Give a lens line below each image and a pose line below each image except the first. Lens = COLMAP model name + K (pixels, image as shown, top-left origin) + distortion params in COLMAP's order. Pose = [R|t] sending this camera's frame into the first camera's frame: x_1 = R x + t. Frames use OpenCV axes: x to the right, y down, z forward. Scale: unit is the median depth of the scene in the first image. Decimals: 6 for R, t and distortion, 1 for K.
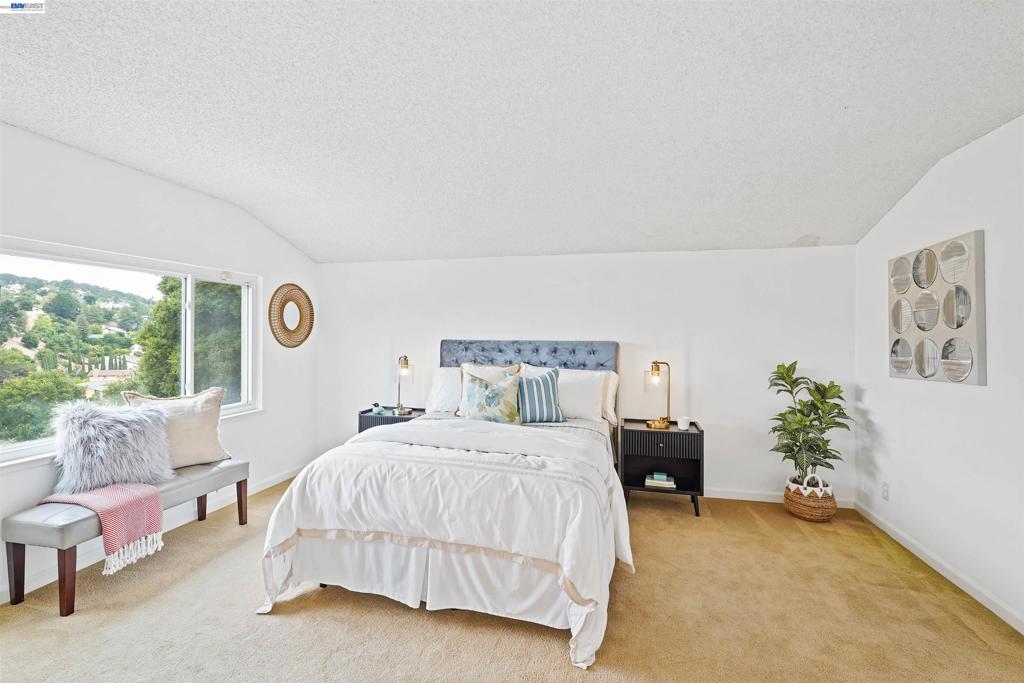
lens RADIAL K [[467.2, 0, 508.3], [0, 467.2, 334.6], [0, 0, 1]] dist [0.001648, 0.002348]
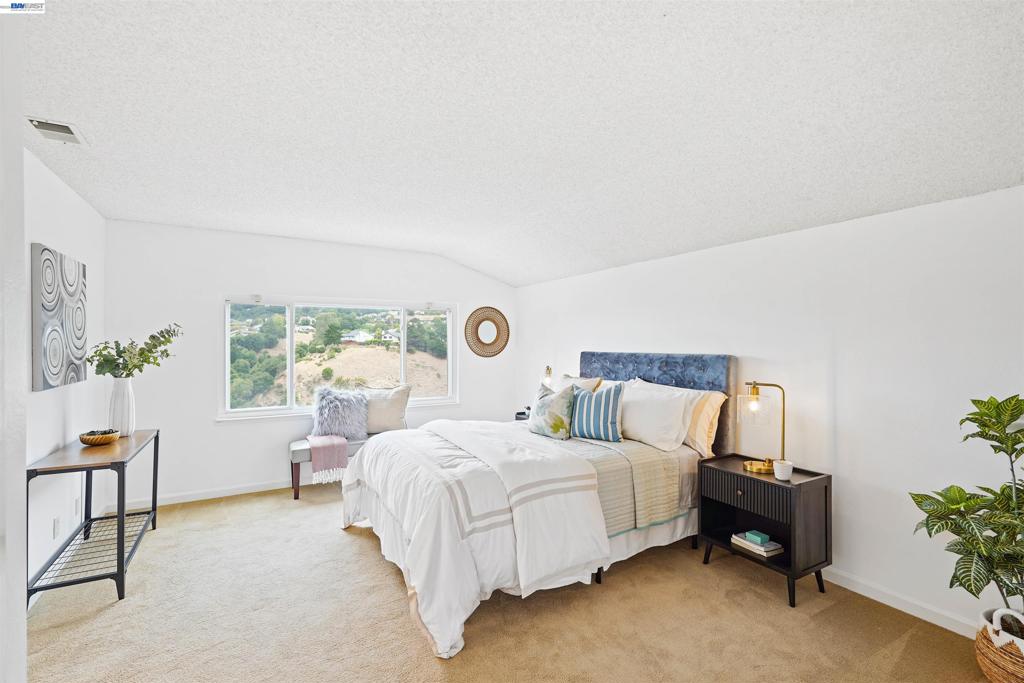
lens RADIAL K [[467.2, 0, 512.1], [0, 467.2, 346.9], [0, 0, 1]] dist [0.001648, 0.002348]
pose [[0.689450, -0.003328, -0.724326, 0.625485], [0.003325, 0.999993, -0.001429, 0.001650], [0.724326, -0.001423, 0.689457, 0.221366]]
